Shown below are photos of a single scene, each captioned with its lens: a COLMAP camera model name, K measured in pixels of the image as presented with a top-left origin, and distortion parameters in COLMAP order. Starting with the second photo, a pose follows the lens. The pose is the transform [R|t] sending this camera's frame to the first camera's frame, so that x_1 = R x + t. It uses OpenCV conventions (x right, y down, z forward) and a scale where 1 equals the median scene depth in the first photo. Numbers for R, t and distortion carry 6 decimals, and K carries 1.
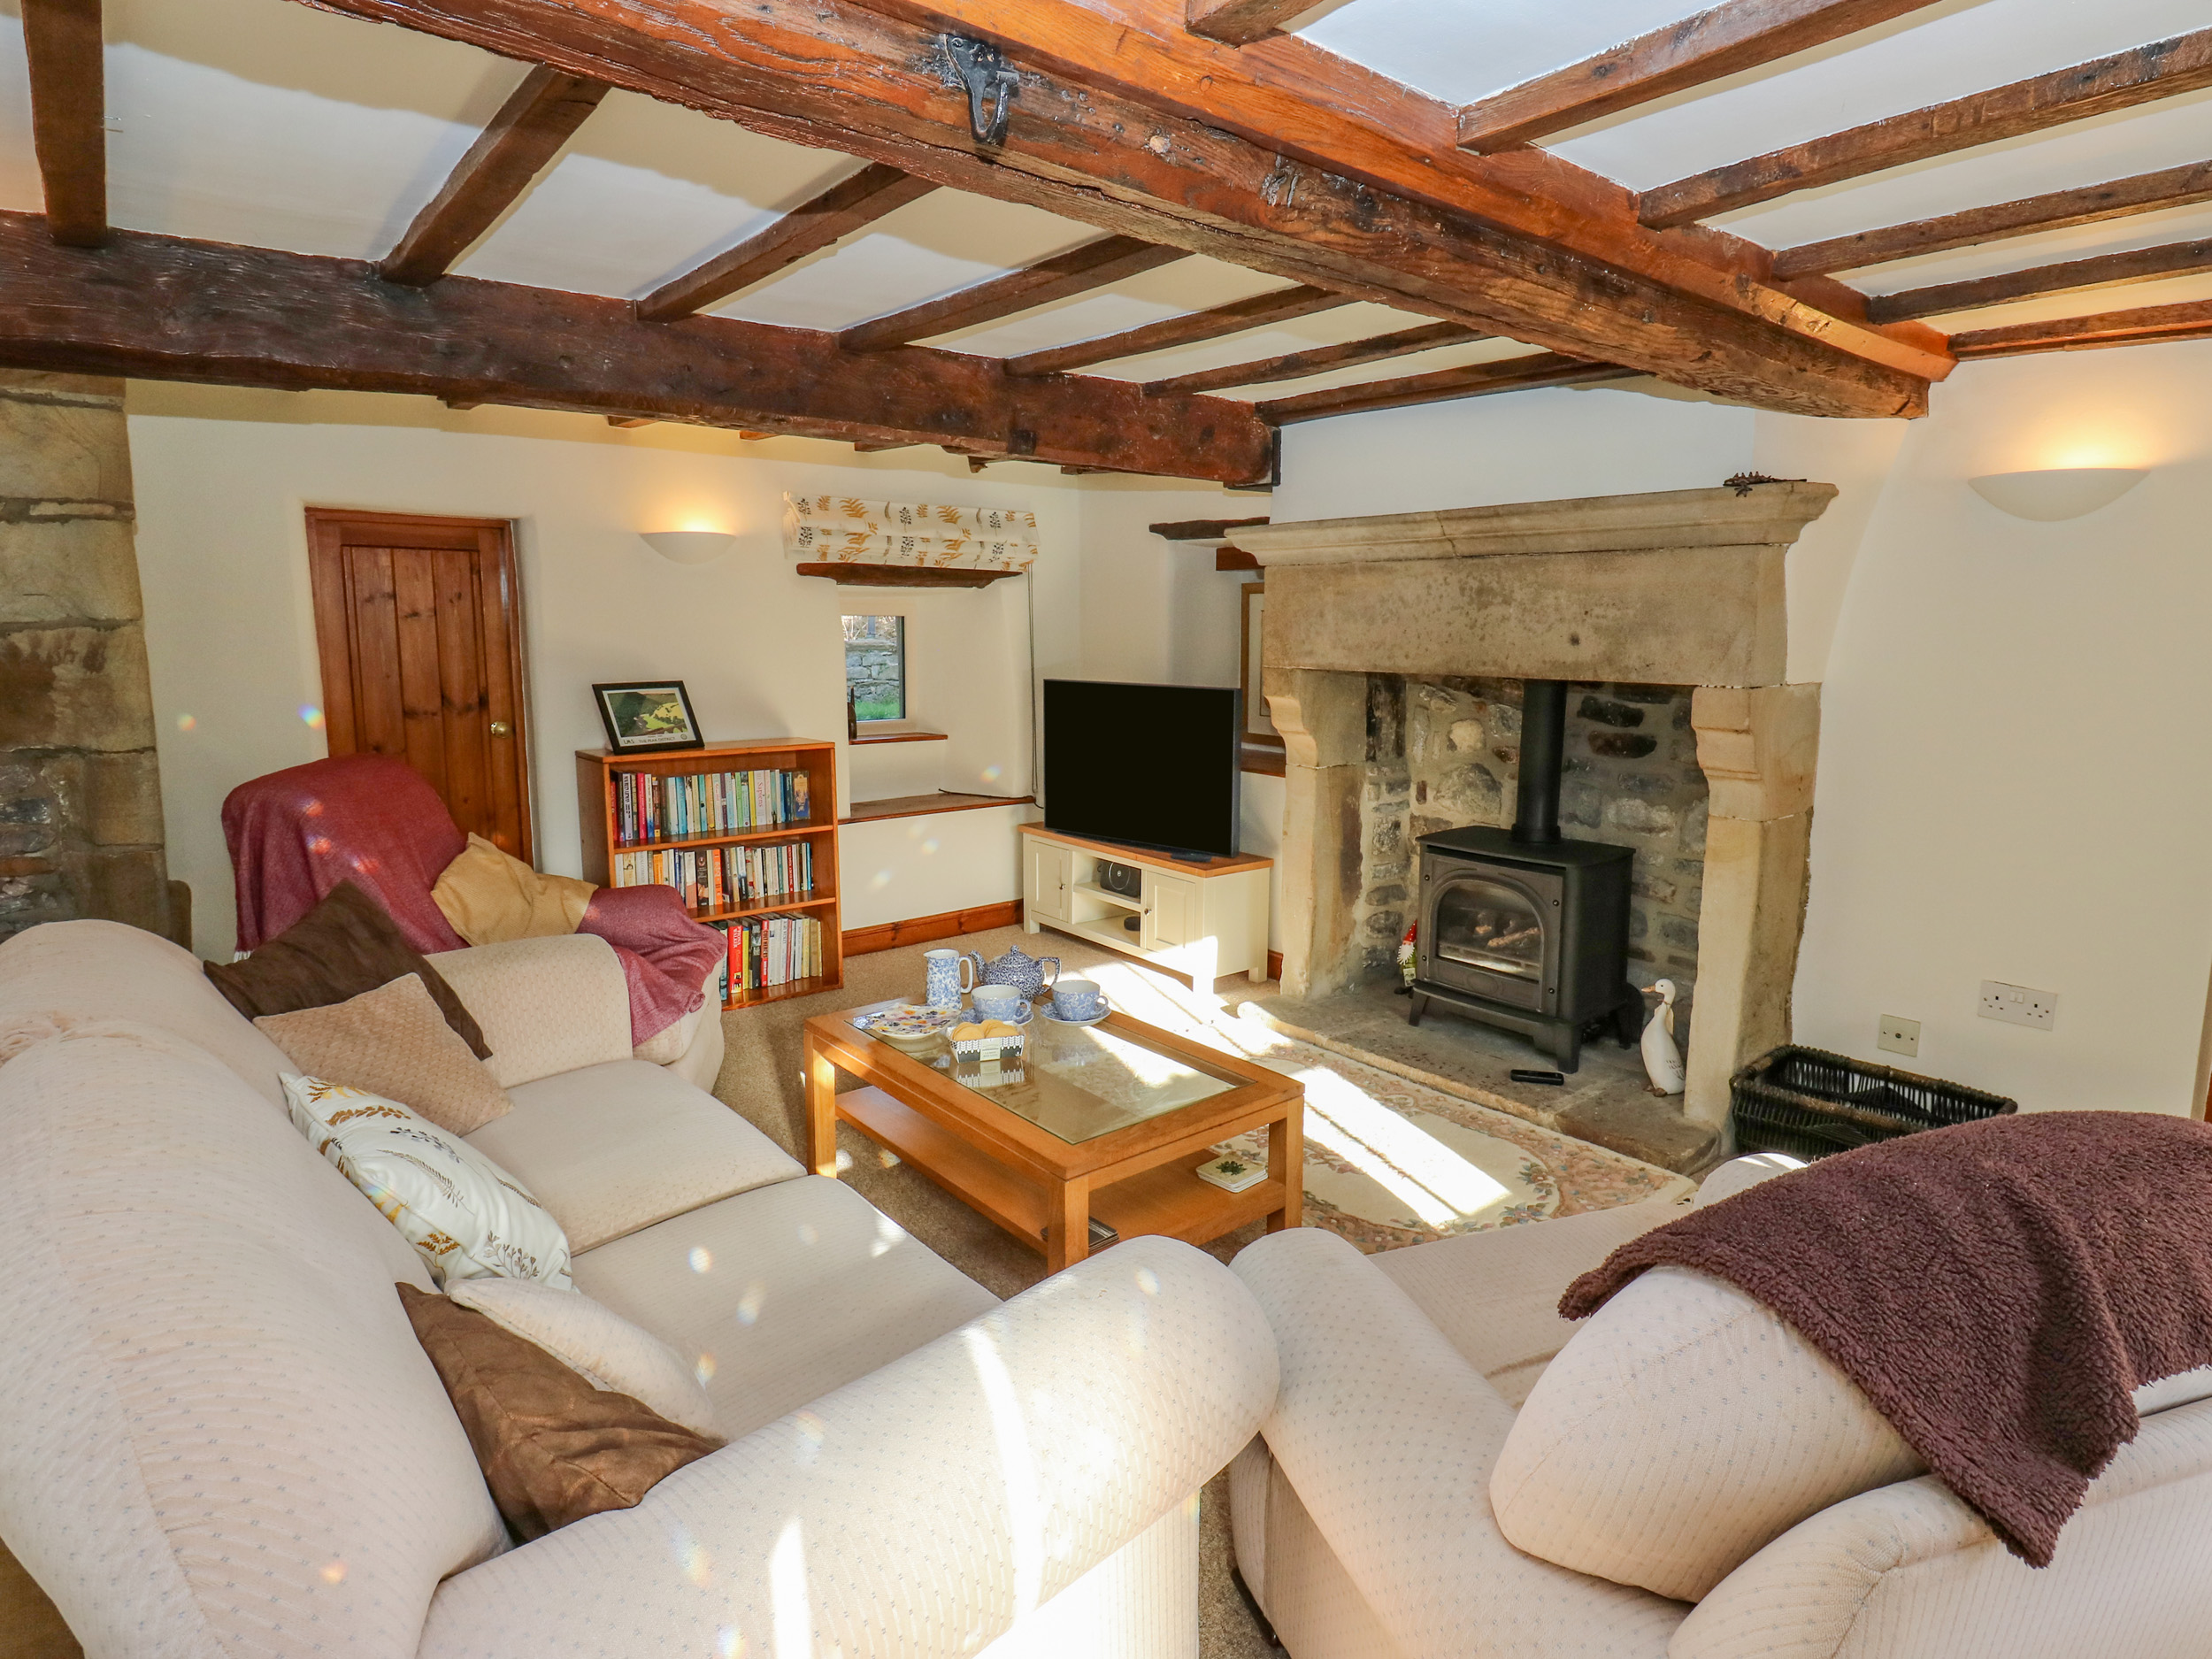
lens RADIAL K [[1160.2, 0, 1131.6], [0, 1160.2, 814.4], [0, 0, 1]] dist [-0.001262, -0.014856]
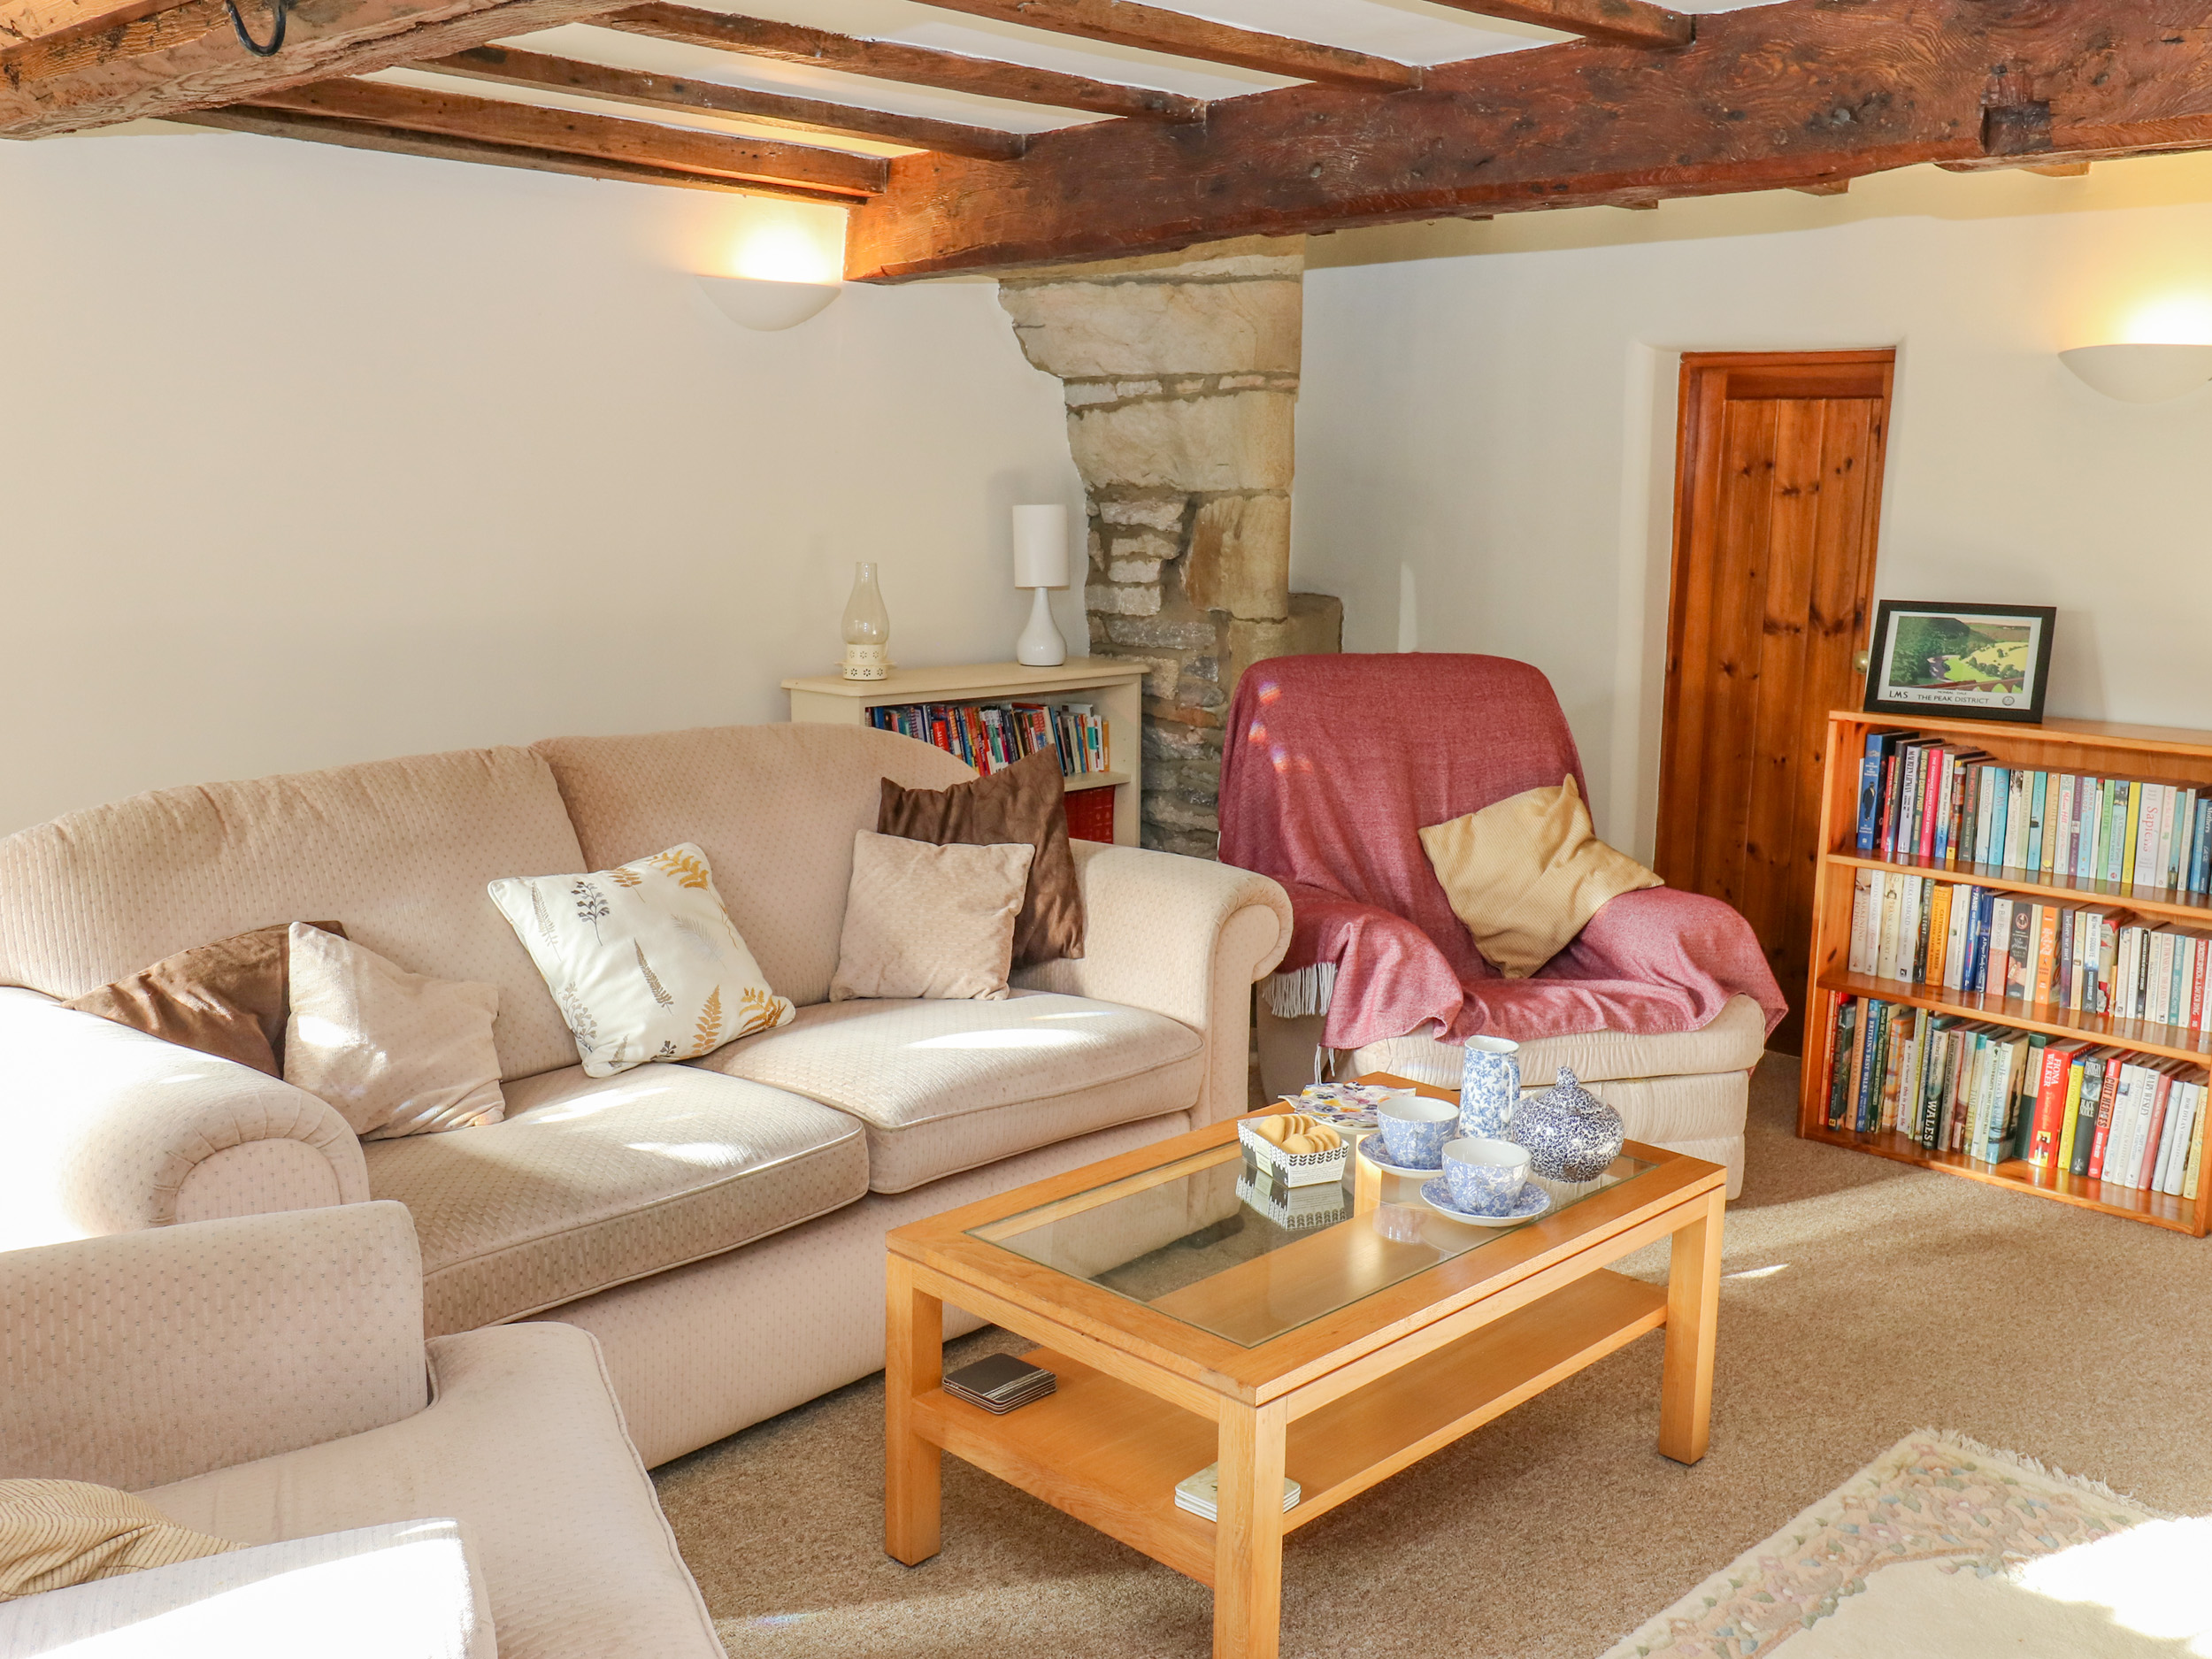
lens RADIAL K [[1911.2, 0, 1106.0], [0, 1911.2, 829.5], [0, 0, 1]] dist [-0.005471, 0.001140]
pose [[0.130871, 0.174349, -0.975948, 0.507945], [-0.175605, 0.972926, 0.150261, -0.068859], [0.975723, 0.151717, 0.157945, 0.415903]]
